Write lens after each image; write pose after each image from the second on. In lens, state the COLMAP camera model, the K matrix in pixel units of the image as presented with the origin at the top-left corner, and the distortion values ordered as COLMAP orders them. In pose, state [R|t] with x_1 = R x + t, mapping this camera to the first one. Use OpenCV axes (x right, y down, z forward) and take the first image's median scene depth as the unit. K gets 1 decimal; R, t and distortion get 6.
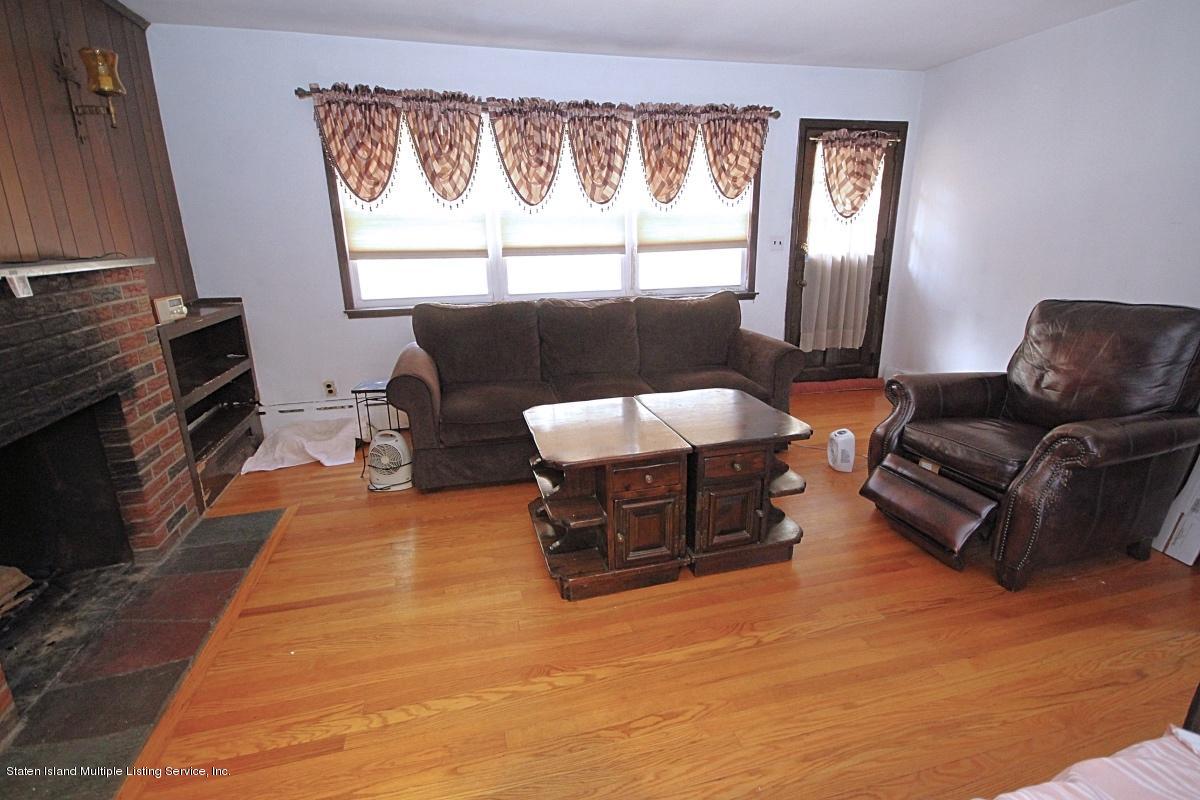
lens RADIAL K [[569.1, 0, 600.0], [0, 569.1, 400.0], [0, 0, 1]] dist [0.019925, -0.012797]
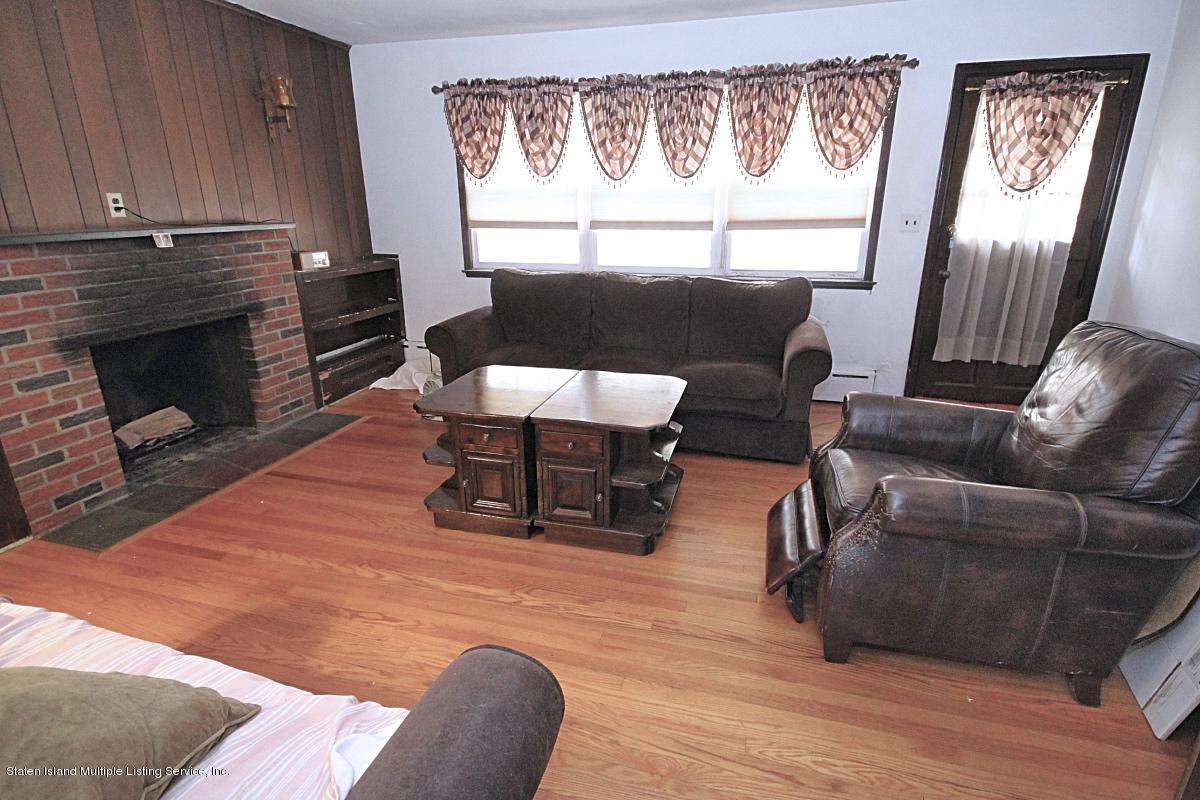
lens RADIAL K [[592.5, 0, 600.0], [0, 592.5, 400.0], [0, 0, 1]] dist [0.024478, -0.014801]
pose [[0.860819, 0.171970, -0.478975, 0.465952], [-0.150162, 0.985102, 0.083817, -0.037292], [0.486253, -0.000228, 0.873818, 0.048816]]
